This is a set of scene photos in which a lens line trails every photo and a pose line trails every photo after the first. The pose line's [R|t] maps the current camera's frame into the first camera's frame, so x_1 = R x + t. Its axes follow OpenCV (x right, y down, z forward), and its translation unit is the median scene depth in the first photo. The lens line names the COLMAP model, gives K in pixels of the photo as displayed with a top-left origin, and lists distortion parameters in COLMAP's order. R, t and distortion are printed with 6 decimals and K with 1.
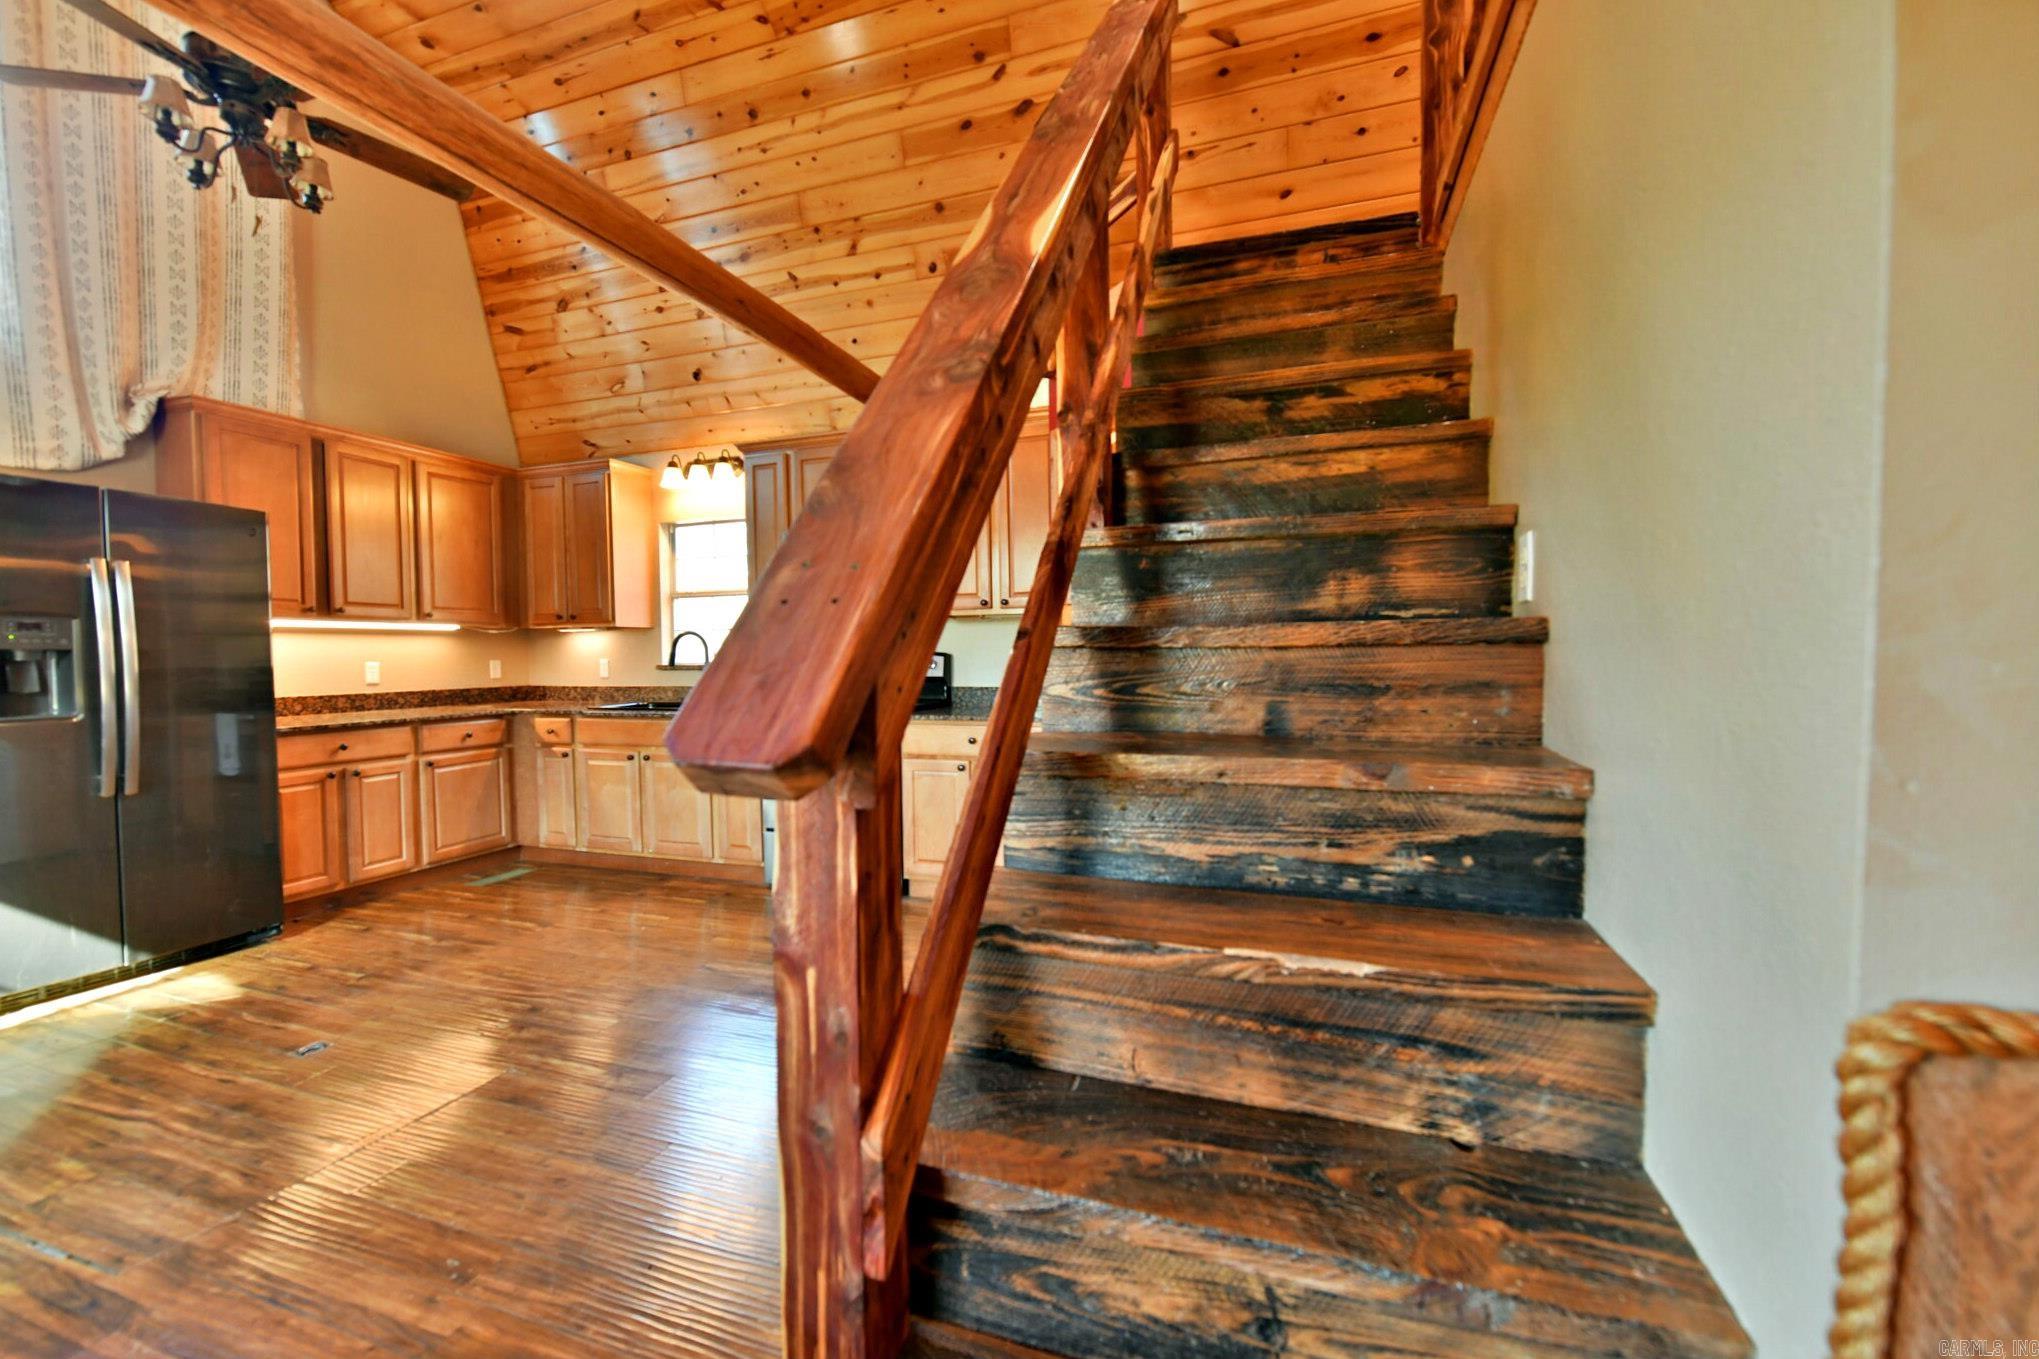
lens RADIAL K [[814.4, 0, 1020.1], [0, 814.4, 686.4], [0, 0, 1]] dist [-0.007480, -0.000449]
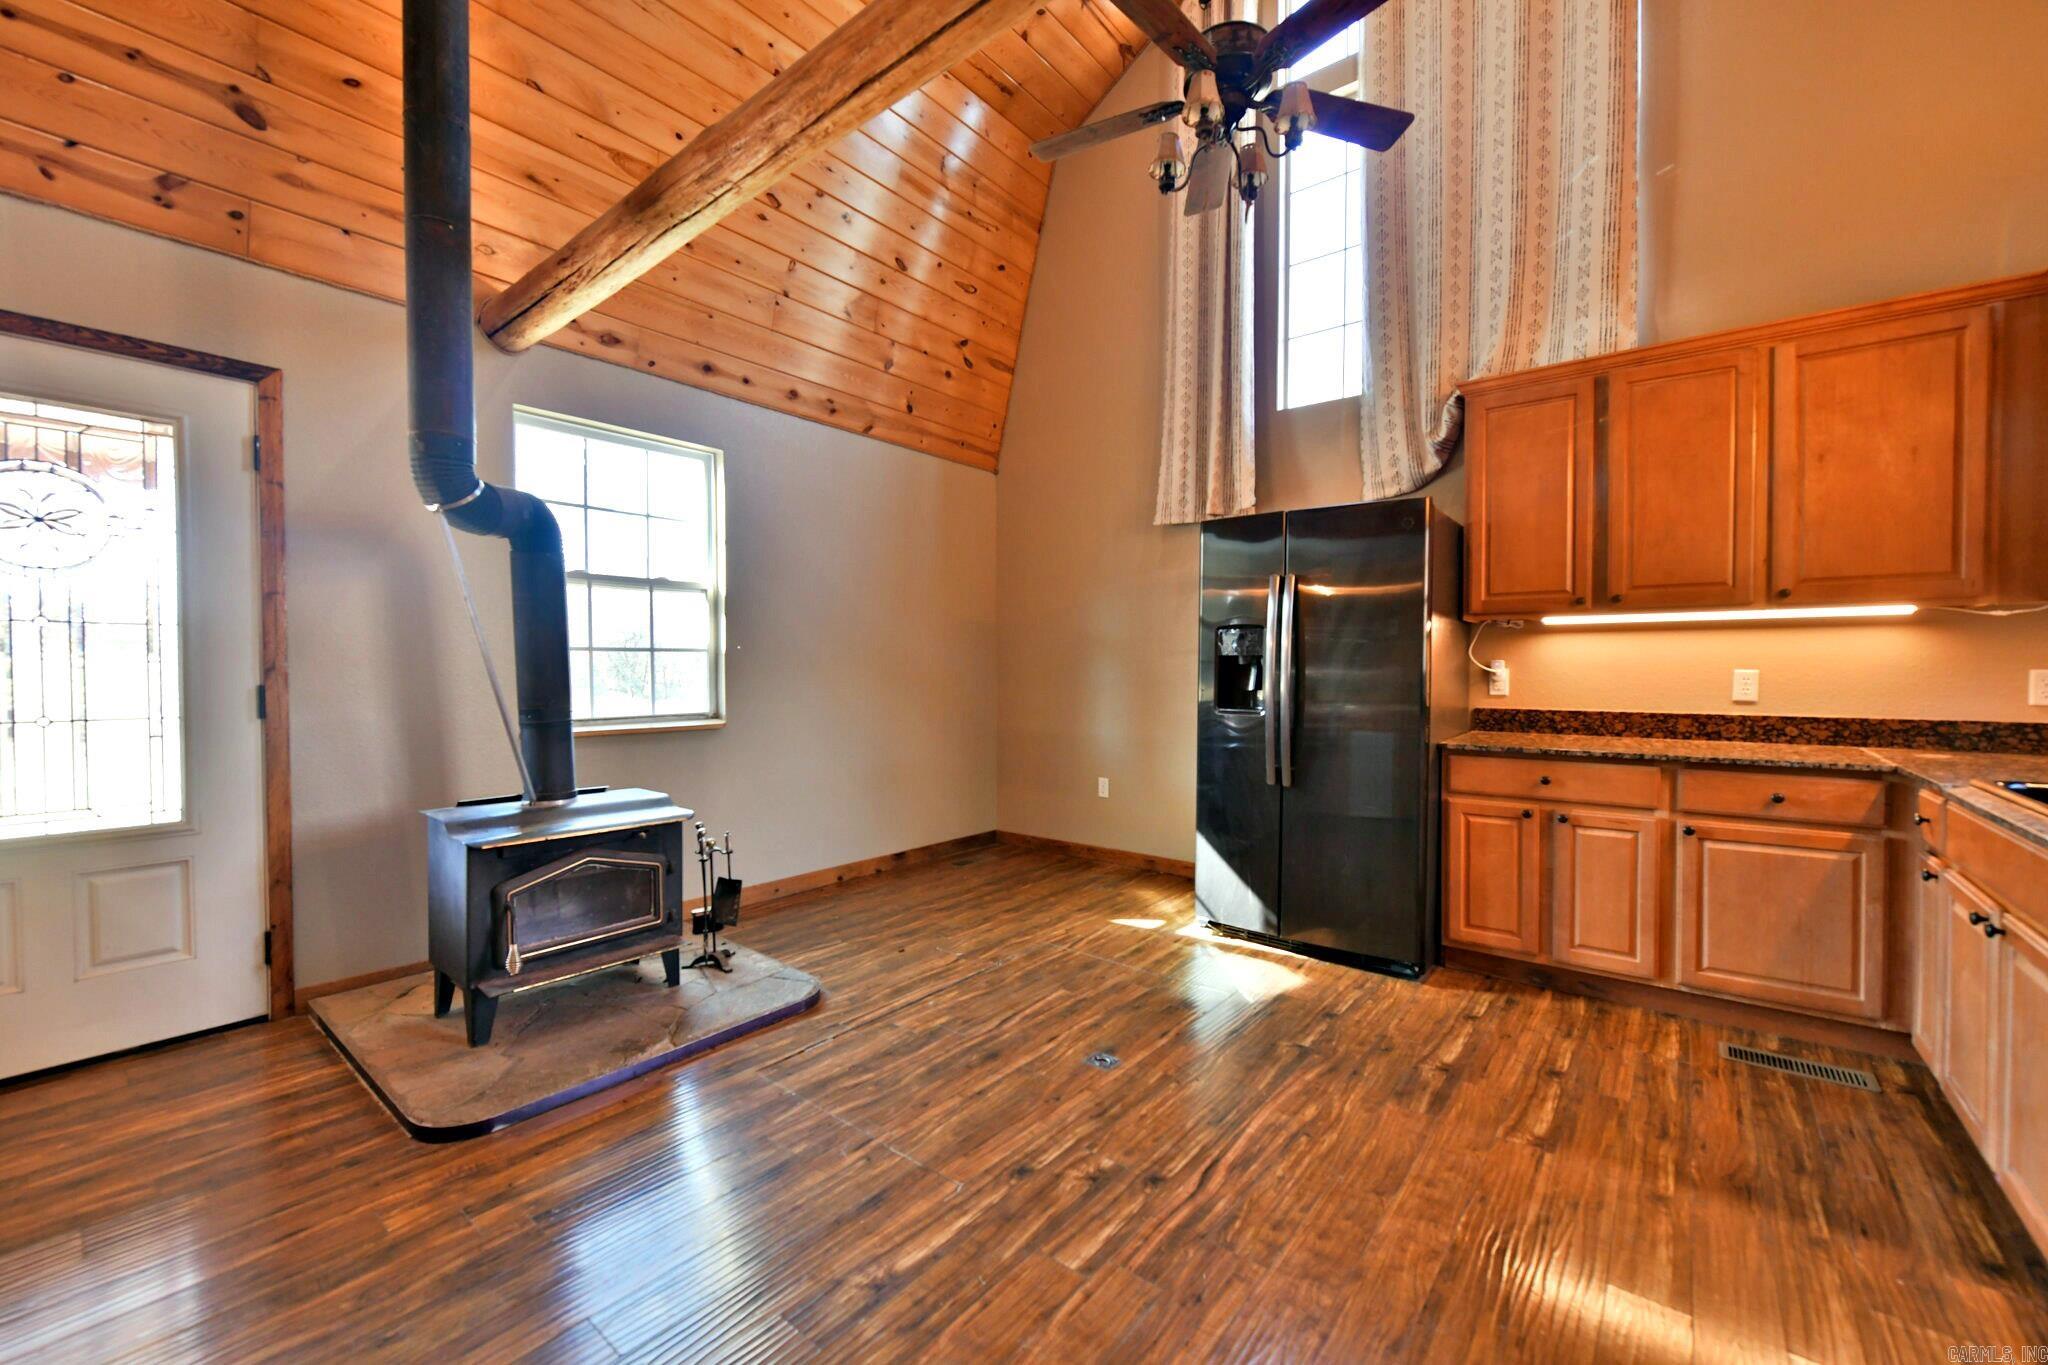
lens RADIAL K [[817.4, 0, 1026.3], [0, 817.4, 687.5], [0, 0, 1]] dist [-0.007061, -0.000669]
pose [[-0.339880, 0.031077, -0.939955, 0.042780], [-0.035260, 0.998330, 0.045757, -0.026861], [0.939808, 0.048695, -0.338216, 0.710894]]
